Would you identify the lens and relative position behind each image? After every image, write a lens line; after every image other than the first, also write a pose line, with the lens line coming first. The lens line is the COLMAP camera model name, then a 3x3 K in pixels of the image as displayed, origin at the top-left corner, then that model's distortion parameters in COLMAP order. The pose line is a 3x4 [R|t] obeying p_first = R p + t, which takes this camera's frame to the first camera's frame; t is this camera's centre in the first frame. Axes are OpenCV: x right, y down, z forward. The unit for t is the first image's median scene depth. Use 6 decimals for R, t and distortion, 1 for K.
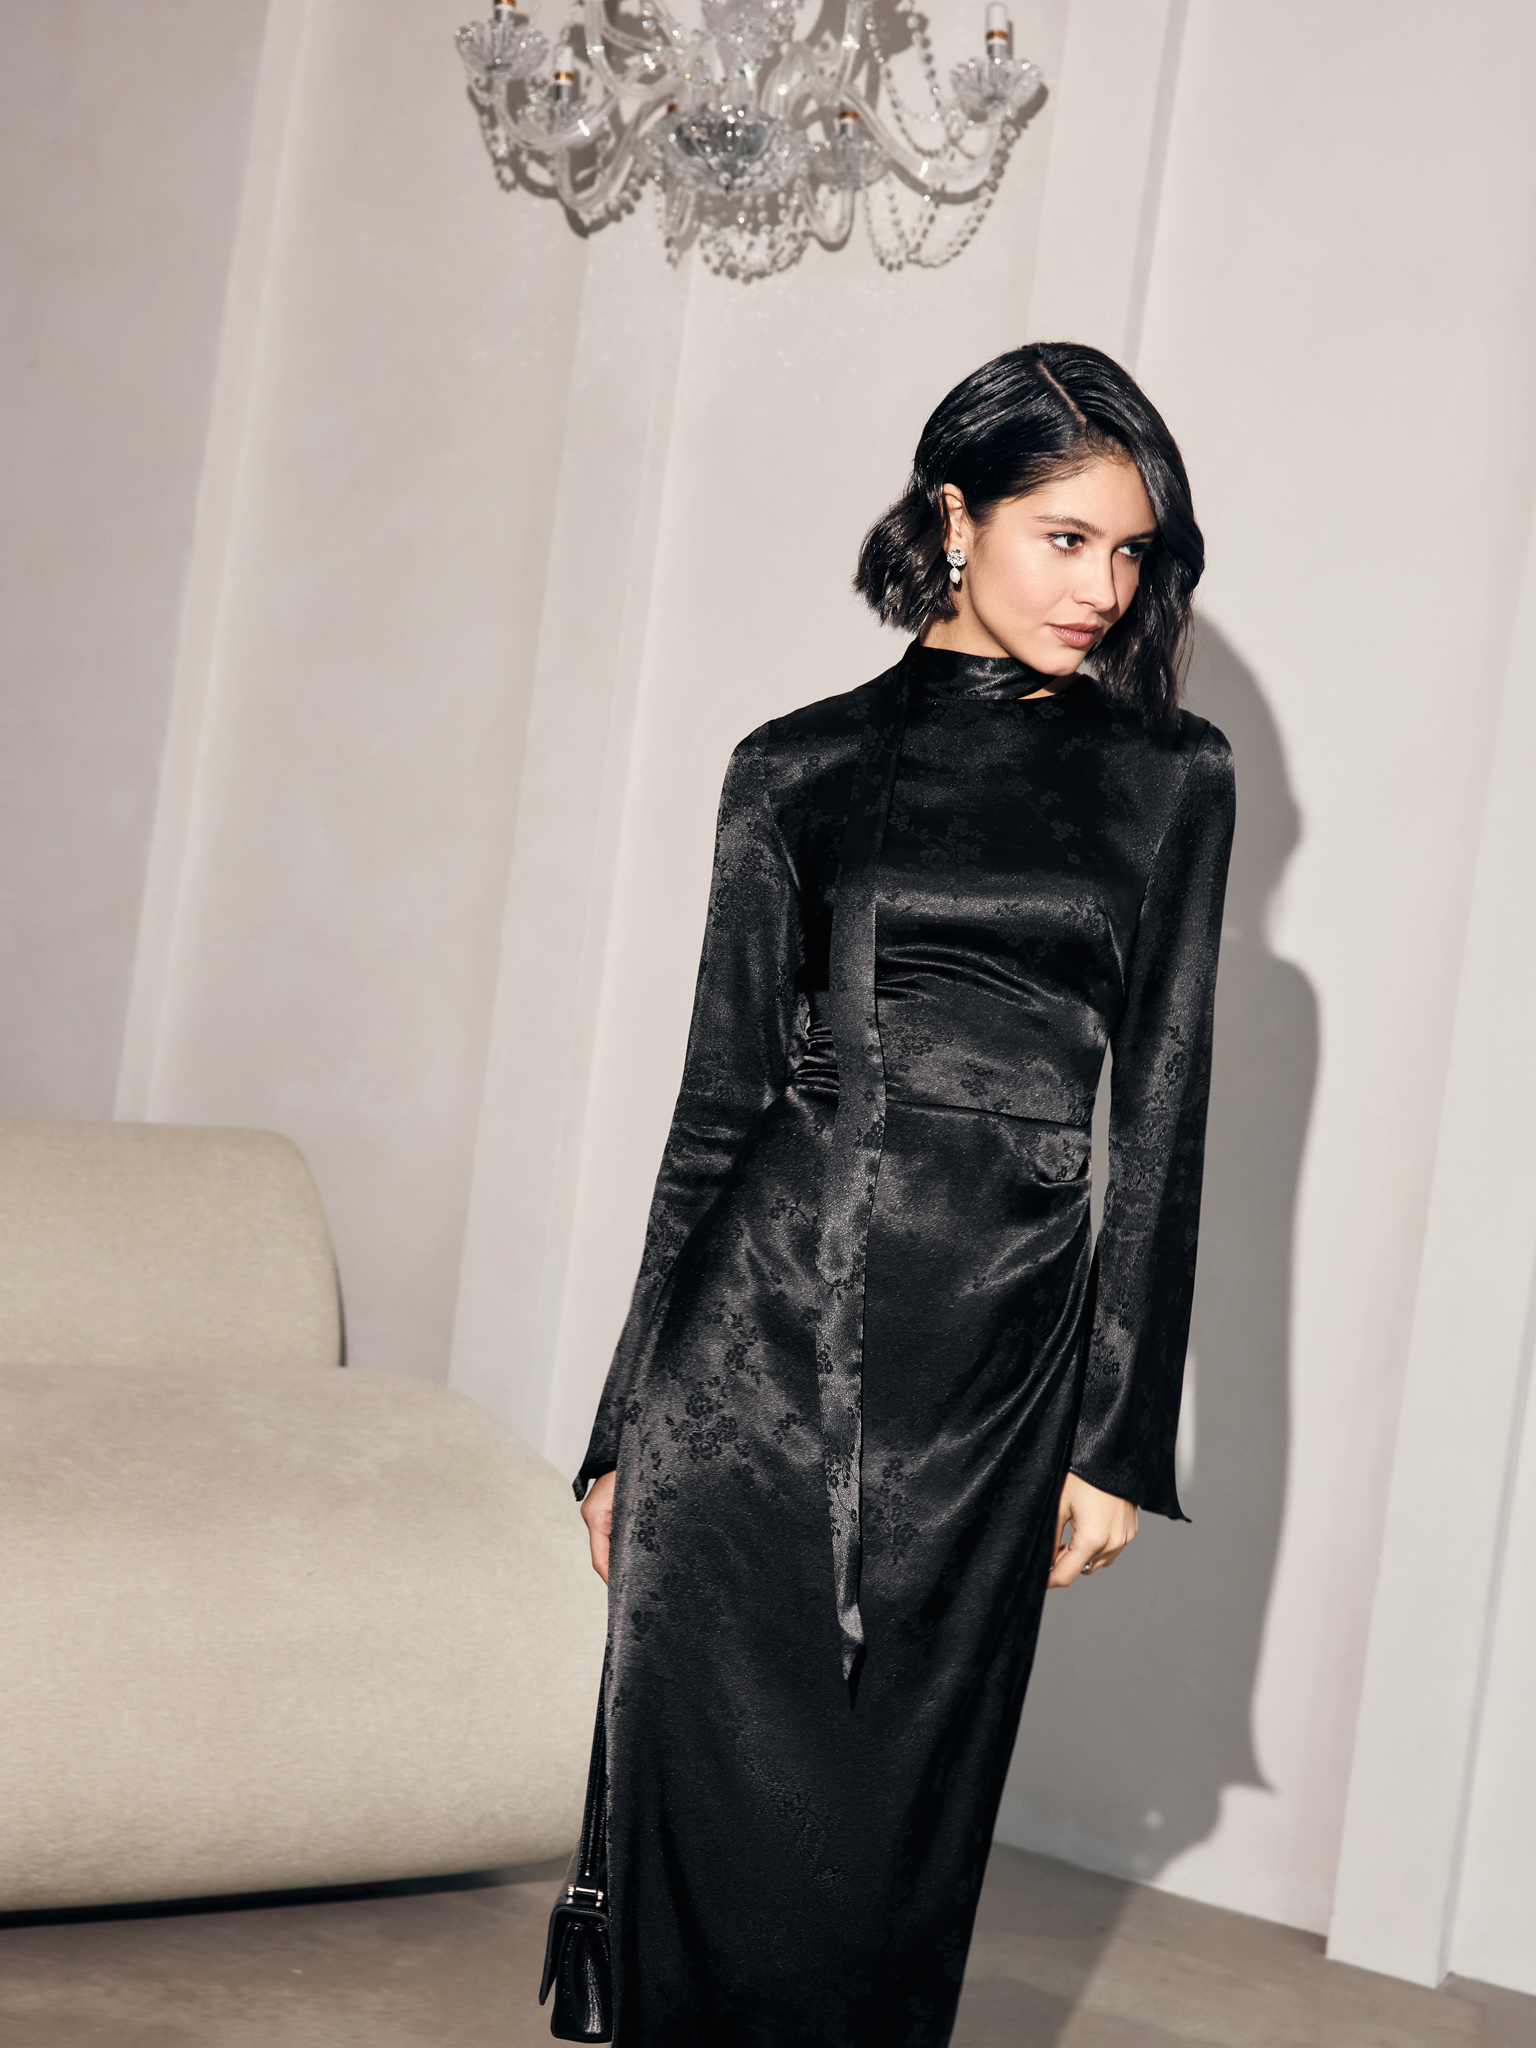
lens RADIAL K [[5268.6, 0, 744.7], [0, 5268.6, 984.7], [0, 0, 1]] dist [0.451164, 0.000000]
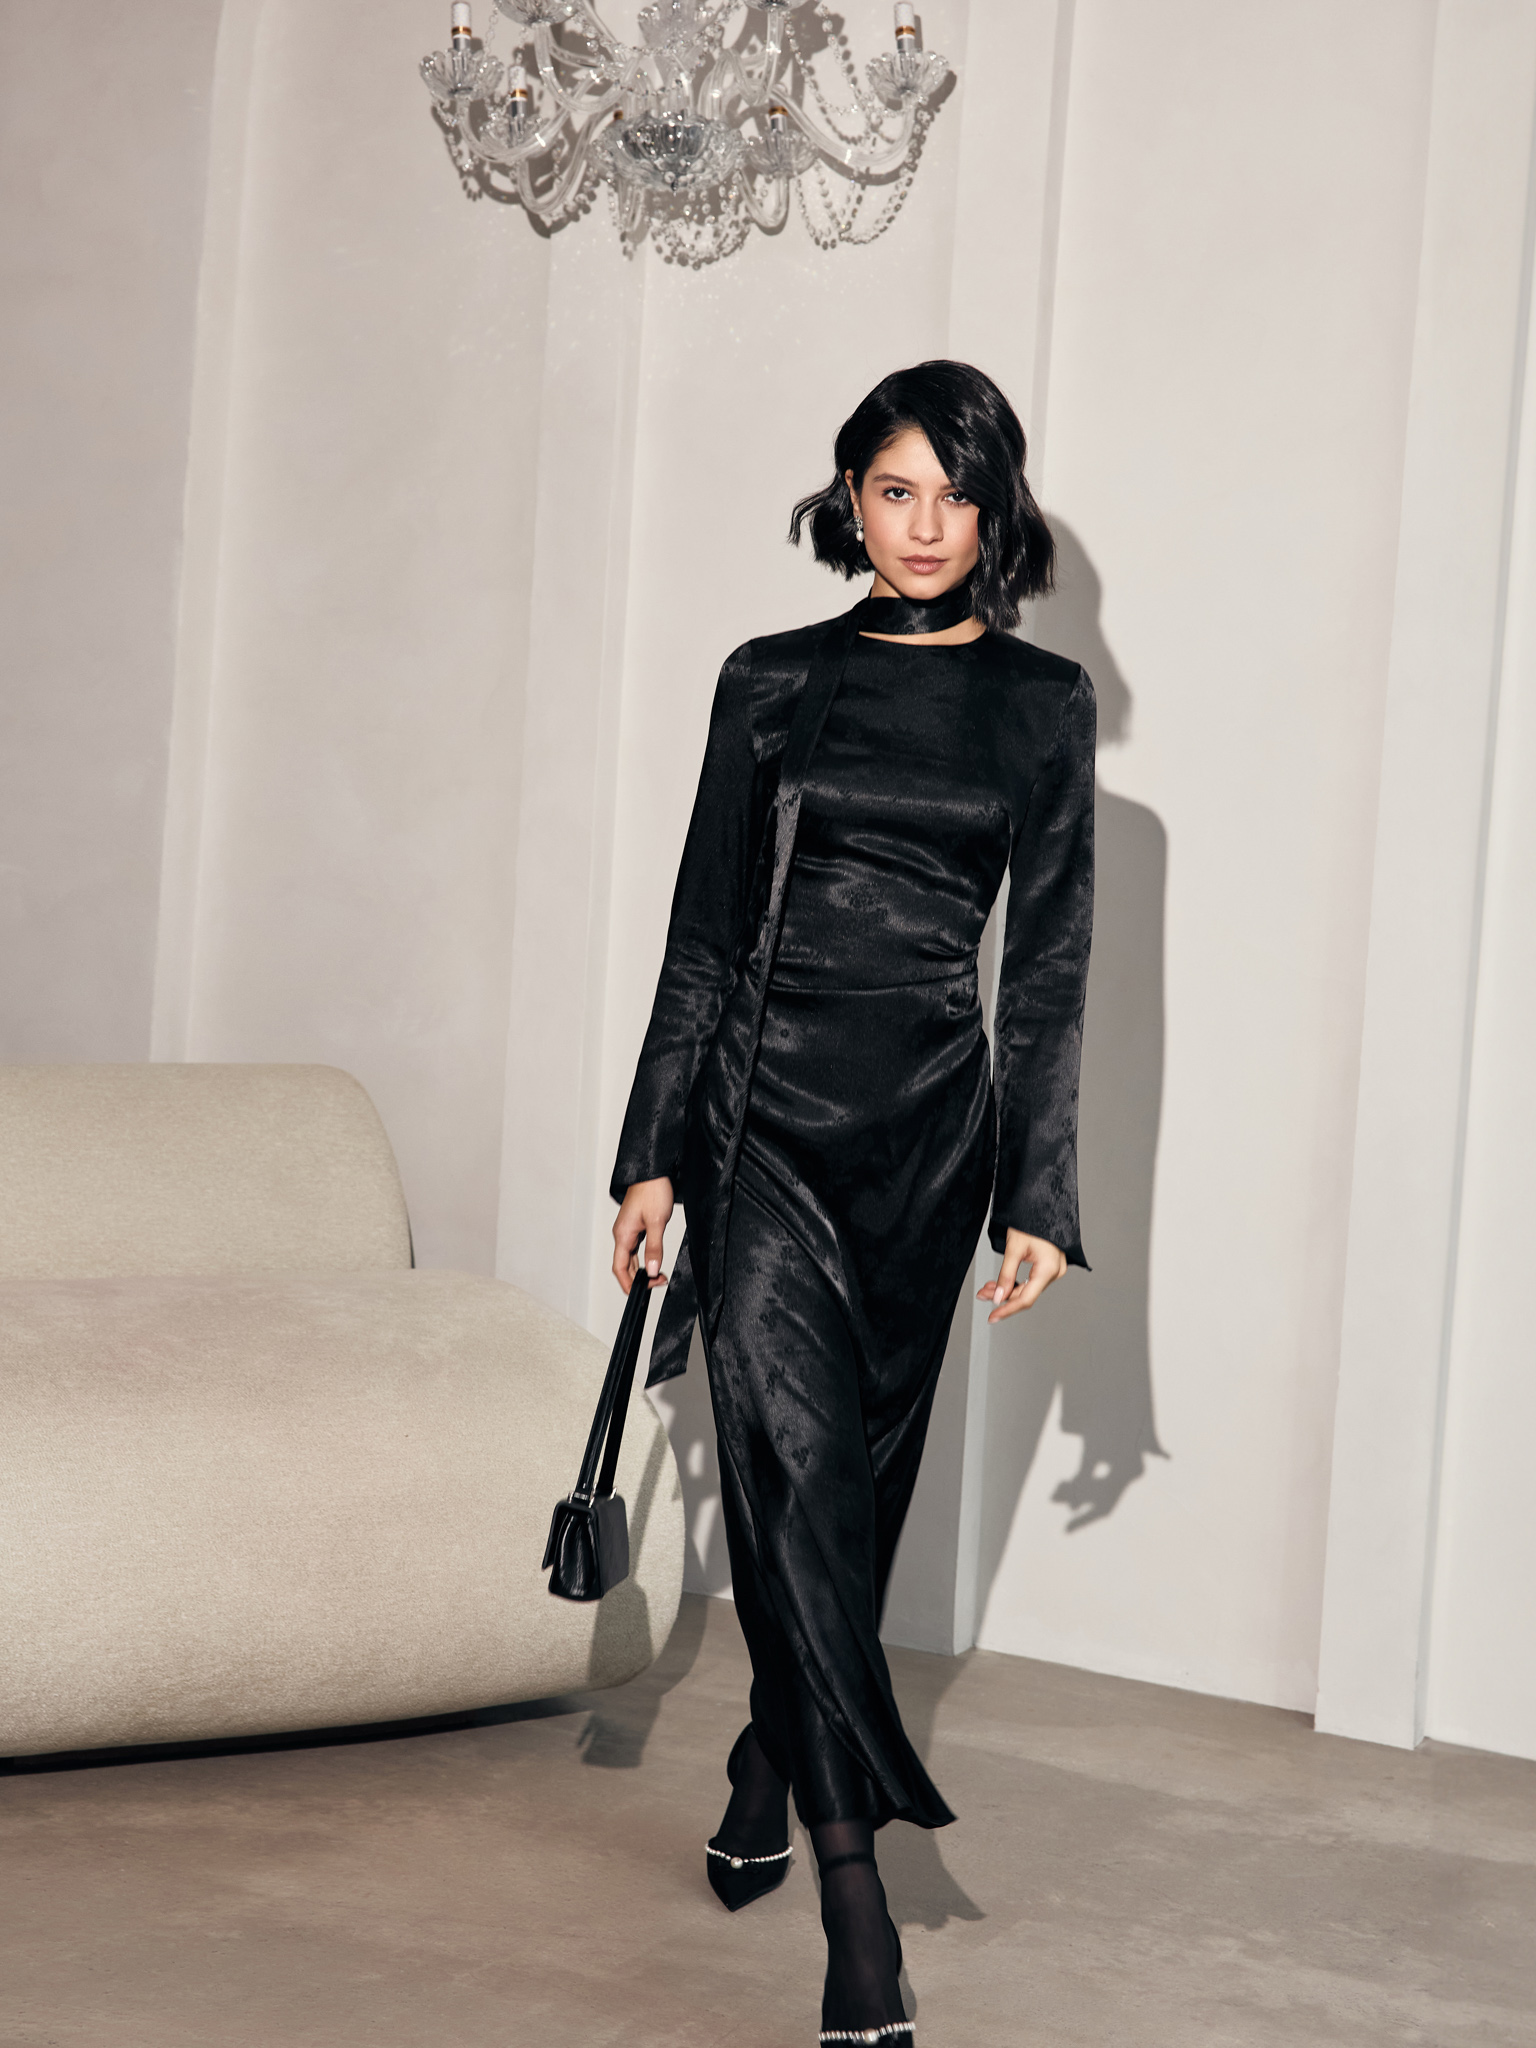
lens RADIAL K [[5750.3, 0, 762.2], [0, 5750.3, 1026.8], [0, 0, 1]] dist [0.524681, 0.000000]
pose [[0.997685, -0.068001, -0.000241, 0.003636], [0.068001, 0.997685, 0.000702, 0.025647], [0.000193, -0.000717, 1.000000, -0.210304]]
